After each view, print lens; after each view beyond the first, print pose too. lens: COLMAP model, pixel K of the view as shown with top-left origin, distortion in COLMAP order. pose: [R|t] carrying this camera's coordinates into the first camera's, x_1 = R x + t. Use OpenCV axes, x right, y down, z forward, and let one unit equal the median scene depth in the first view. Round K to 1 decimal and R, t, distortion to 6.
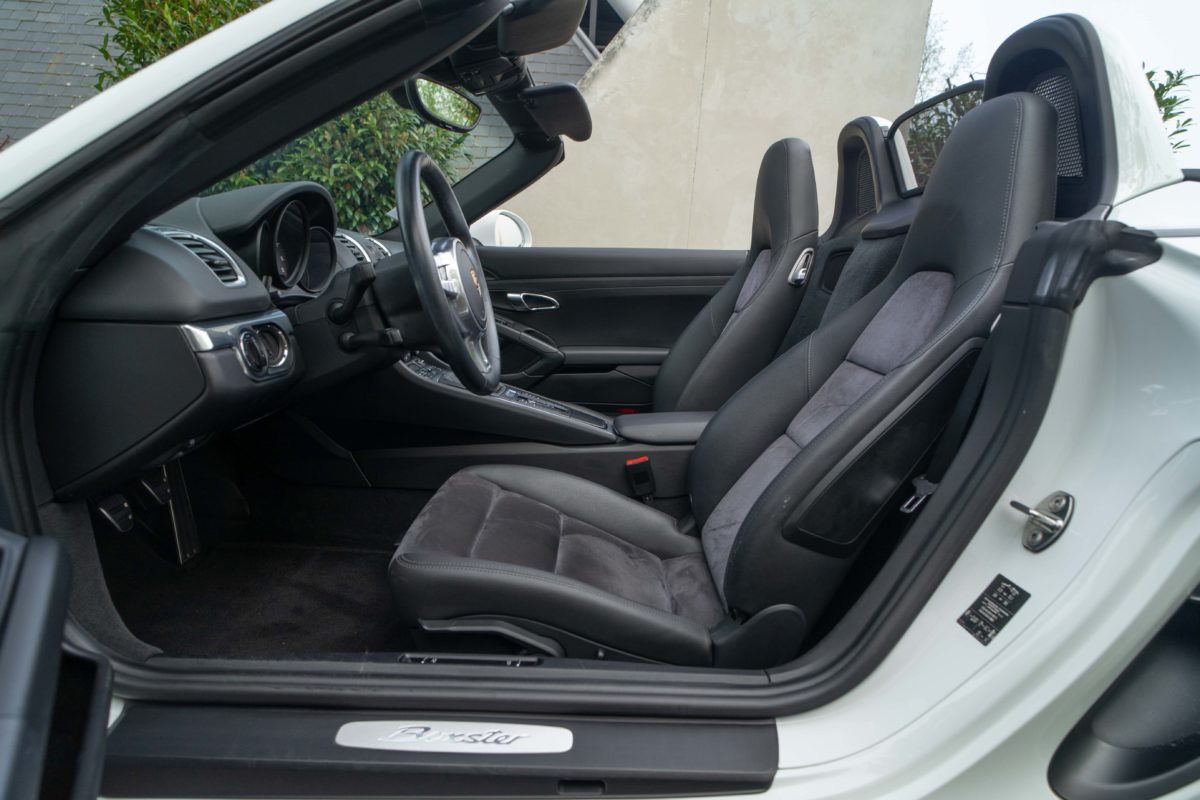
lens RADIAL K [[606.0, 0, 599.5], [0, 606.0, 359.8], [0, 0, 1]] dist [-0.001568, -0.000178]
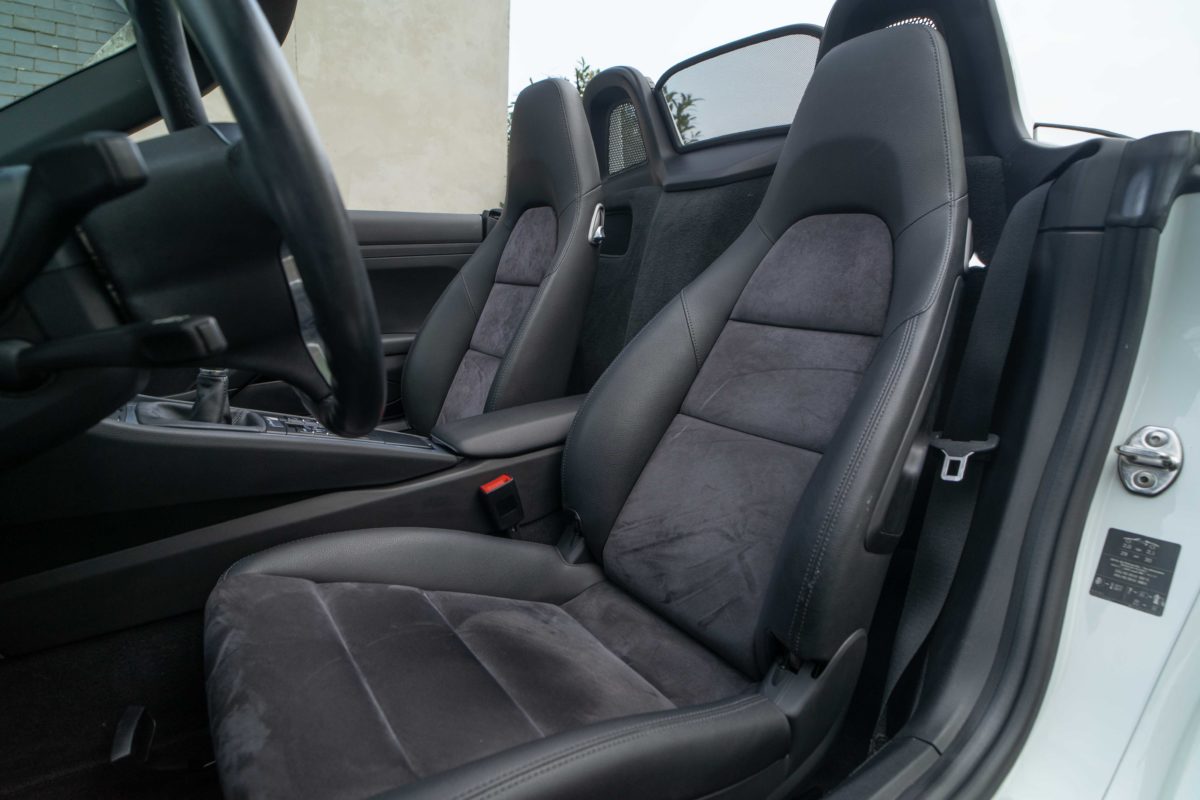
lens RADIAL K [[606.0, 0, 599.5], [0, 606.0, 359.8], [0, 0, 1]] dist [-0.001568, -0.000178]
pose [[0.831209, -0.117037, 0.543502, -0.223040], [0.099782, 0.993122, 0.061256, -0.014051], [-0.546933, 0.003315, 0.837170, 0.338568]]
